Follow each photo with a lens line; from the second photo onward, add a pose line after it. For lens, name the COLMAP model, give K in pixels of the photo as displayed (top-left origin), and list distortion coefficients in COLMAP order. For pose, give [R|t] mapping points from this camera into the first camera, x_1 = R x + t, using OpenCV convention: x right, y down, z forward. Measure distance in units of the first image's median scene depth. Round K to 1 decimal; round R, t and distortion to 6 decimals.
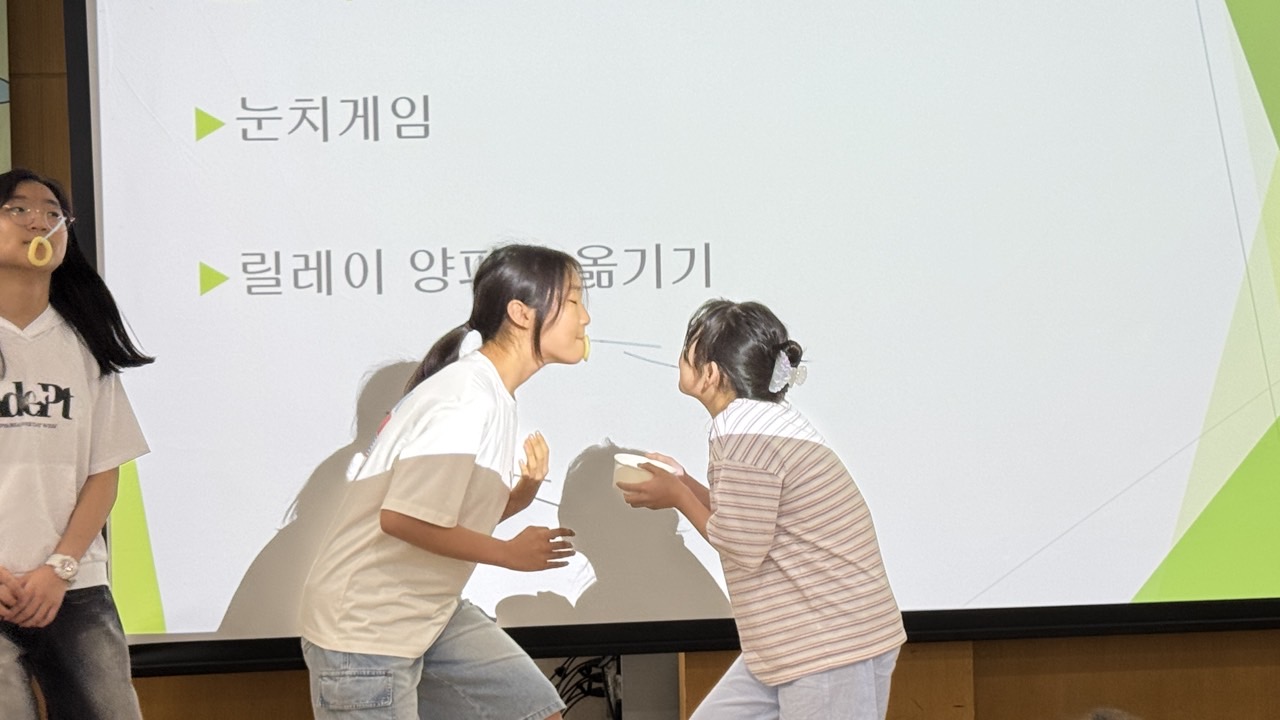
lens RADIAL K [[2644.9, 0, 638.8], [0, 2644.9, 381.6], [0, 0, 1]] dist [0.122342, 0.213681]
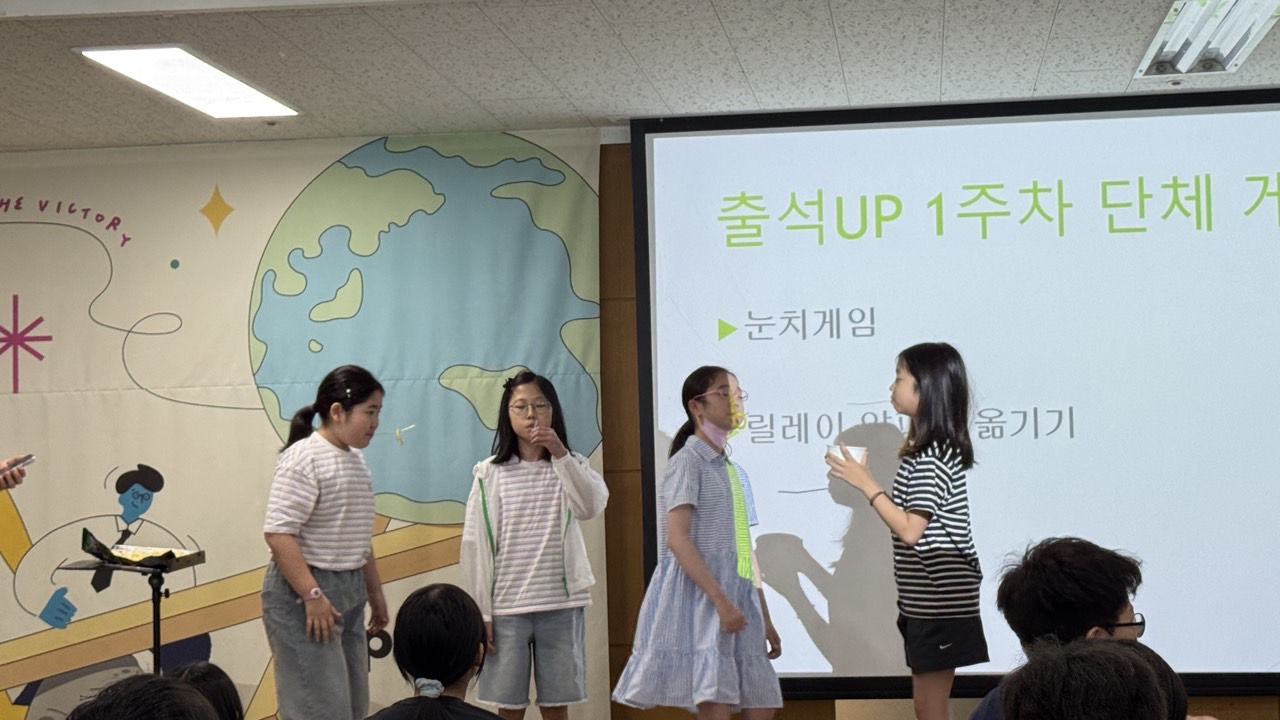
lens RADIAL K [[2441.6, 0, 620.2], [0, 2441.6, 360.0], [0, 0, 1]] dist [0.138104, -0.091769]
pose [[0.973588, -0.011451, -0.228026, 0.092654], [-0.009828, 0.995714, -0.091964, 0.047177], [0.228102, 0.091776, 0.969302, -0.343764]]
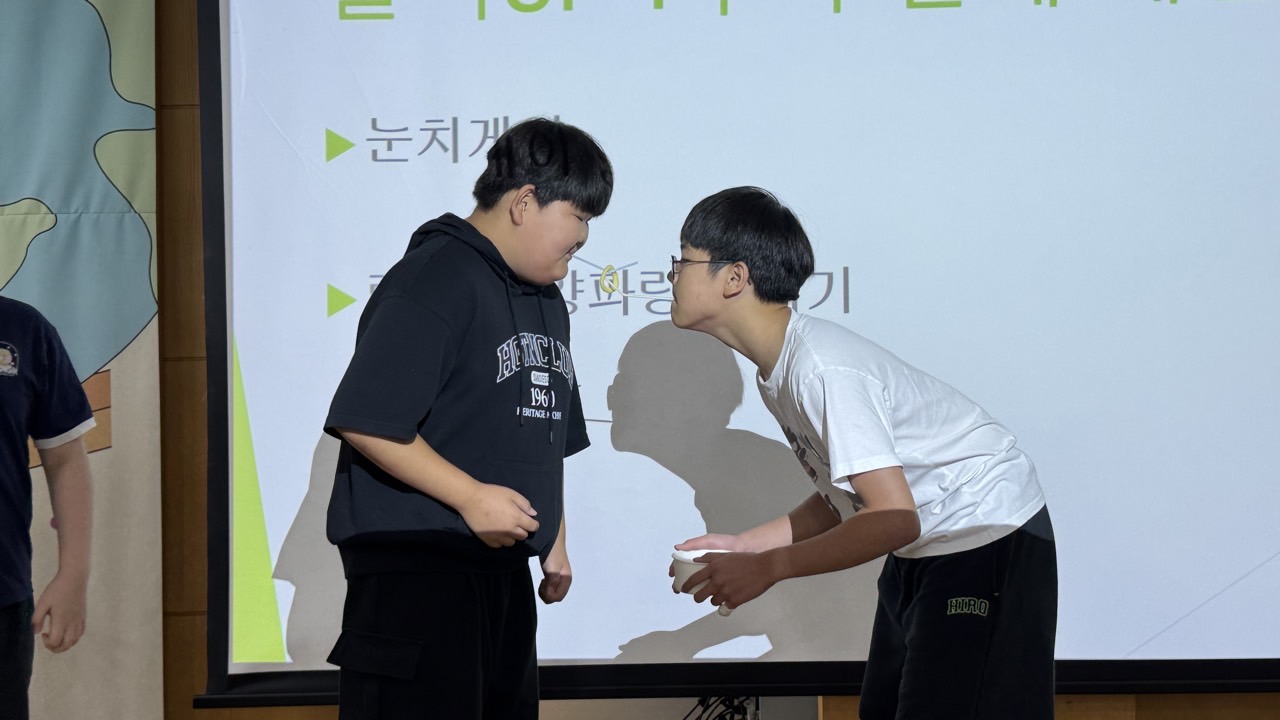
lens RADIAL K [[1613.3, 0, 631.8], [0, 1613.3, 362.0], [0, 0, 1]] dist [0.175278, -0.400934]
pose [[0.992214, 0.005341, -0.124430, 0.022497], [-0.012828, 0.998149, -0.059448, 0.018586], [0.123883, 0.060582, 0.990446, 0.415074]]
